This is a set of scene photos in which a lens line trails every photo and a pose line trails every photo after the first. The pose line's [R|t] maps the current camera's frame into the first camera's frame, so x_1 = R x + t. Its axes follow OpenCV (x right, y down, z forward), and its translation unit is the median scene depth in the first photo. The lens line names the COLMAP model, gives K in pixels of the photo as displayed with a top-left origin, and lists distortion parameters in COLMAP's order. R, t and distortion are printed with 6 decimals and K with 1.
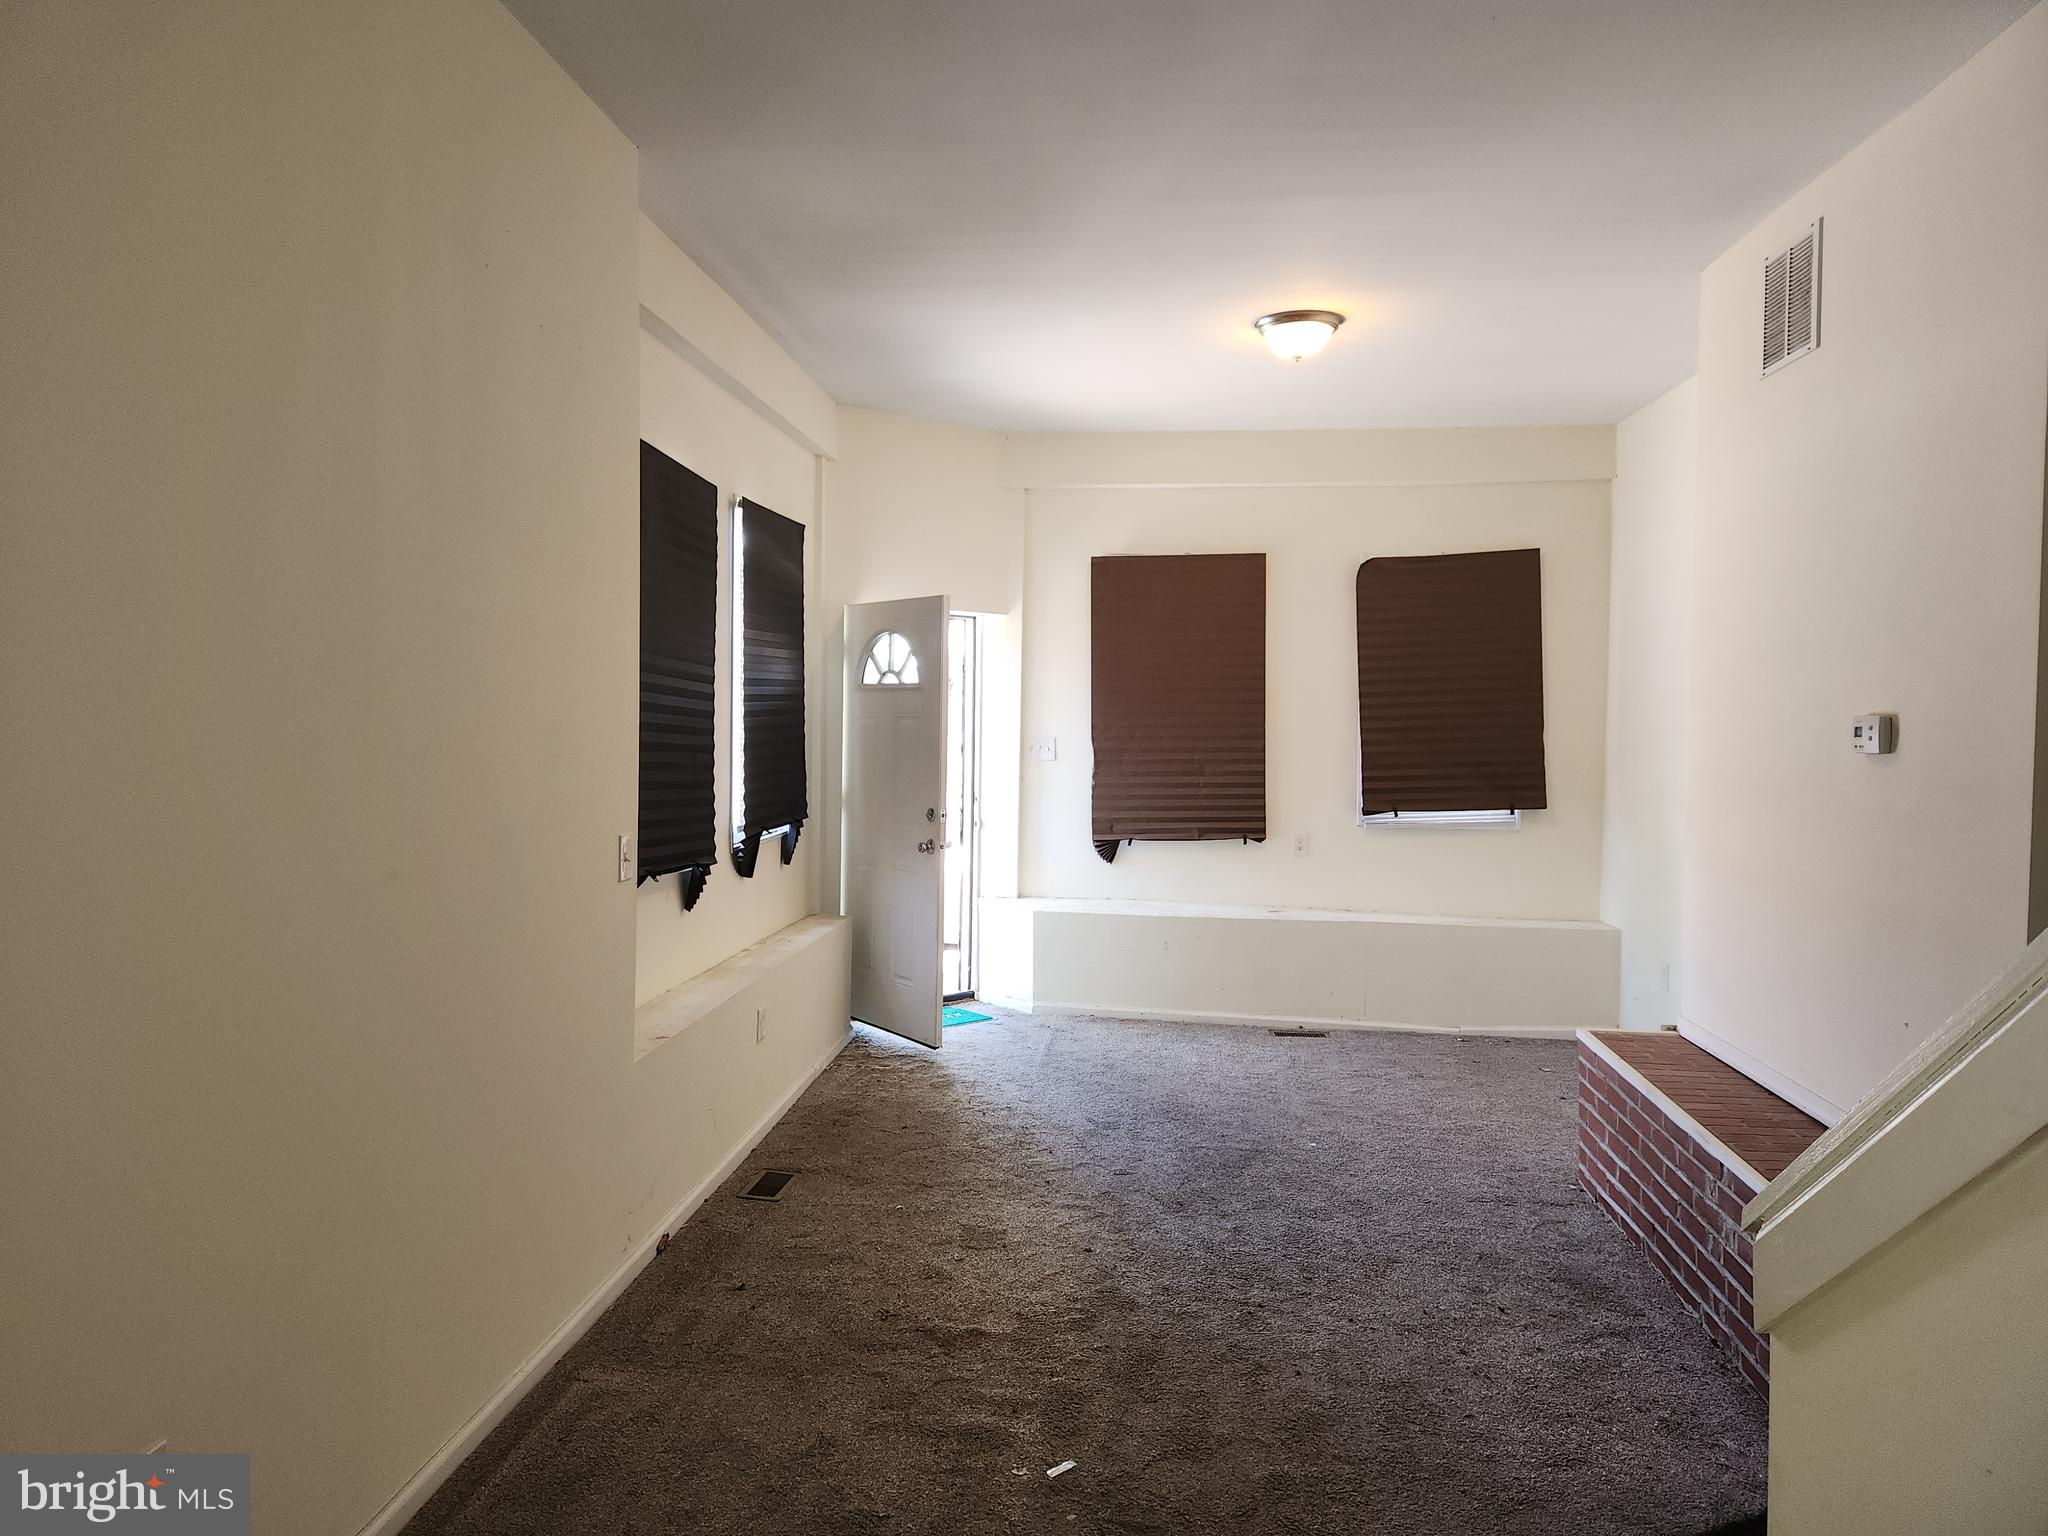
lens RADIAL K [[1384.0, 0, 1019.4], [0, 1384.0, 765.7], [0, 0, 1]] dist [0.032826, -0.006060]
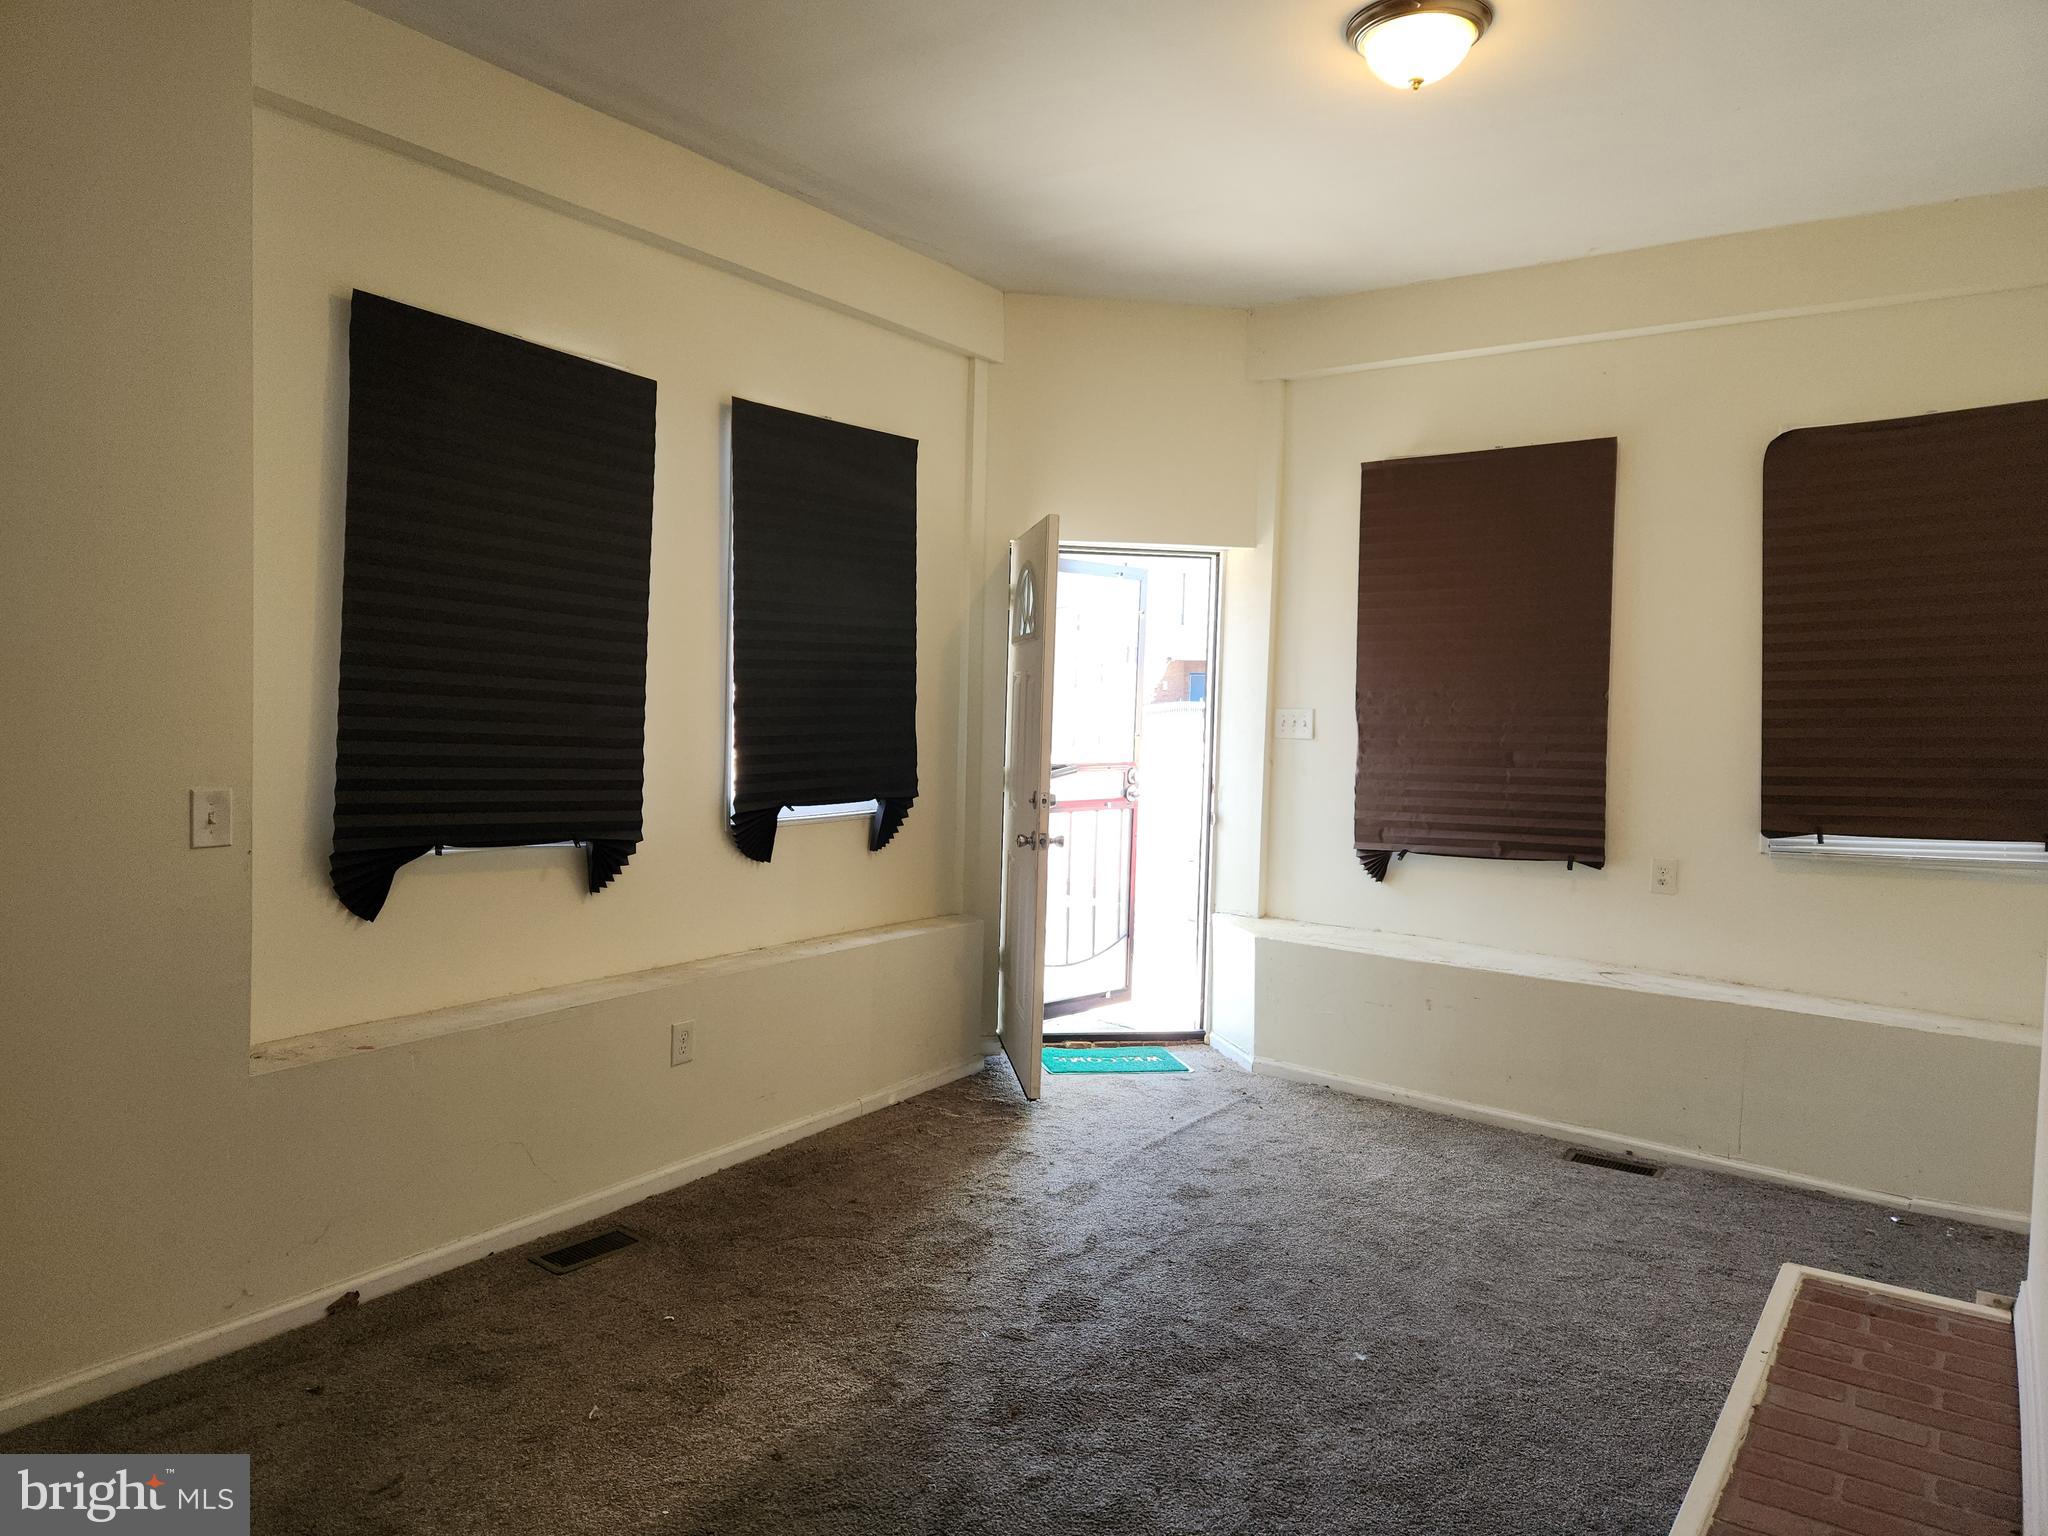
lens RADIAL K [[1384.0, 0, 1024.7], [0, 1384.0, 765.8], [0, 0, 1]] dist [0.032826, -0.006060]
pose [[0.869890, 0.035219, -0.491987, 0.265103], [-0.032515, 0.999372, 0.014051, 0.004864], [0.492173, 0.003774, 0.870489, 0.273235]]
